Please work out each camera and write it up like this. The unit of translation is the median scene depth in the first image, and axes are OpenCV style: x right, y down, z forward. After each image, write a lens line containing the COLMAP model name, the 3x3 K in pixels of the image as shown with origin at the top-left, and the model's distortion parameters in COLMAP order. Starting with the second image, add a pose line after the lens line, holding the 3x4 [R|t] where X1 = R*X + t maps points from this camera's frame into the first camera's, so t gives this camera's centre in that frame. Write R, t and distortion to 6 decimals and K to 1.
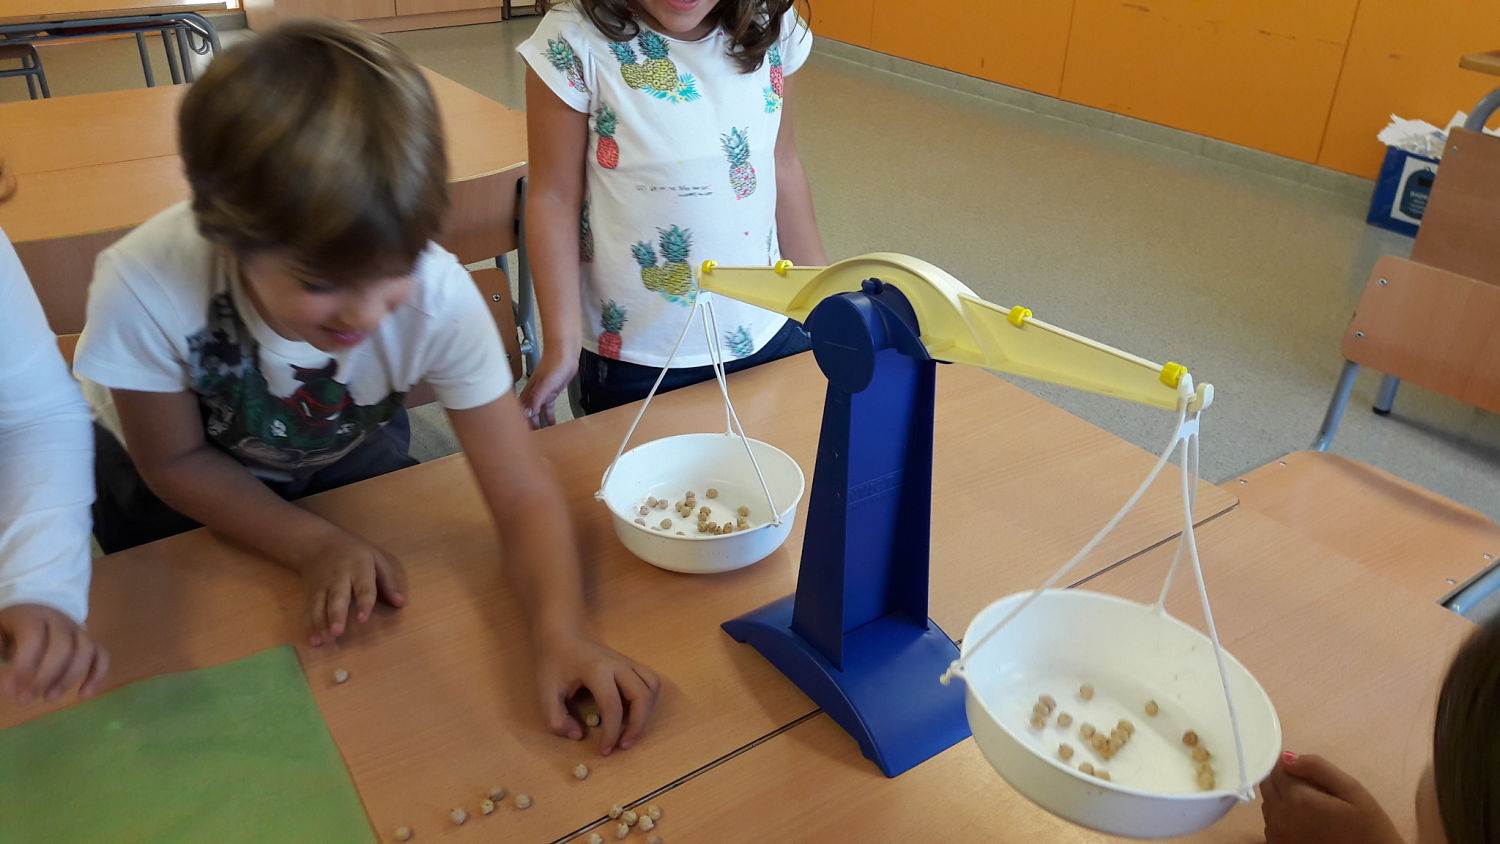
lens RADIAL K [[1247.4, 0, 750.0], [0, 1247.4, 422.0], [0, 0, 1]] dist [0.002631, -0.003873]
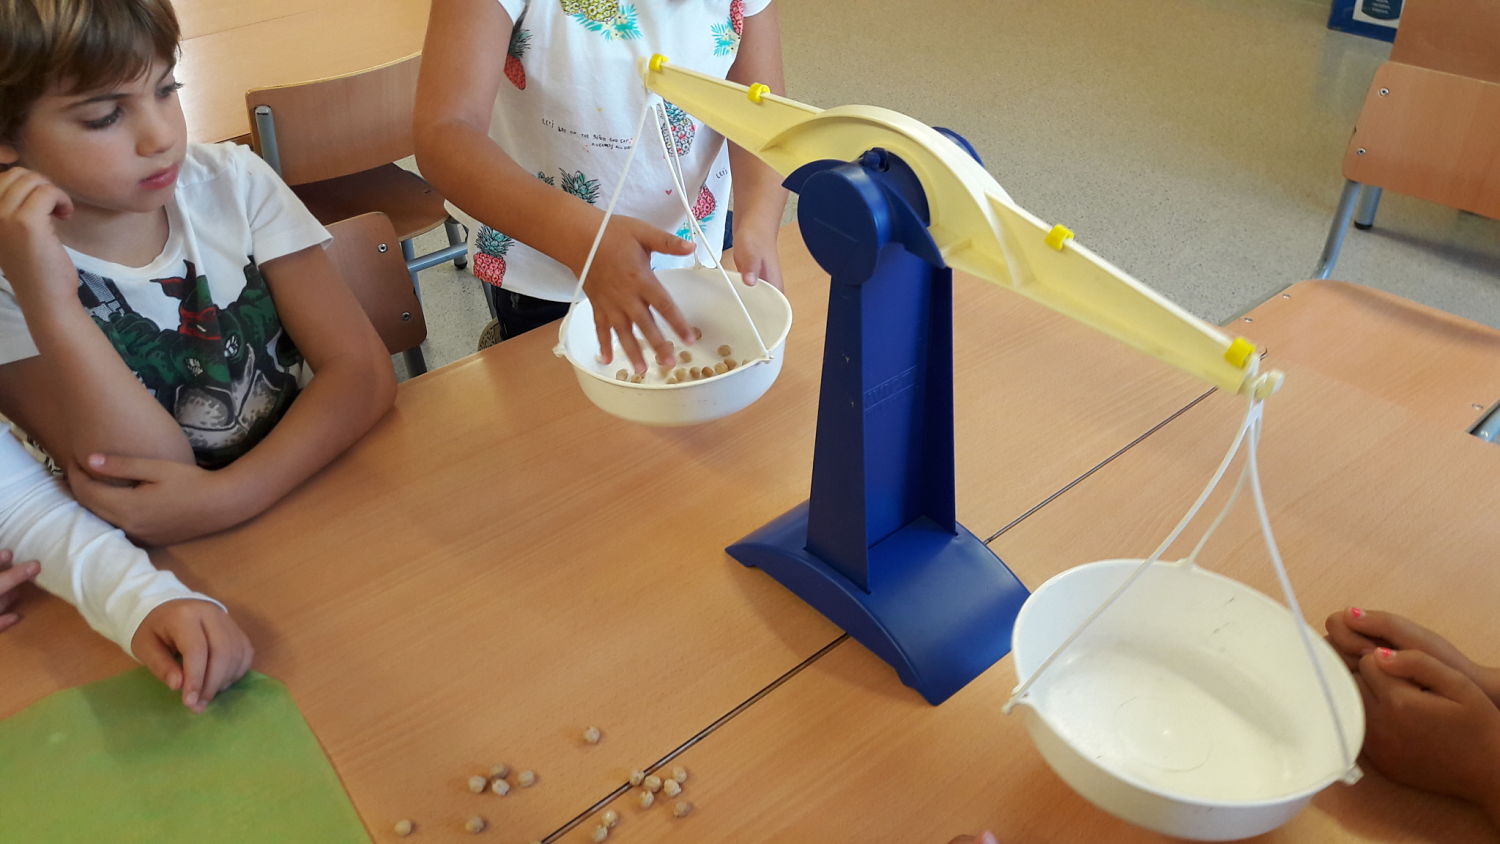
lens RADIAL K [[1196.5, 0, 768.1], [0, 1196.5, 422.6], [0, 0, 1]] dist [0.000590, 0.003056]
pose [[0.993652, -0.103081, 0.045049, -0.023571], [0.096788, 0.987469, 0.124644, -0.034240], [-0.057333, -0.119493, 0.991178, 0.156448]]
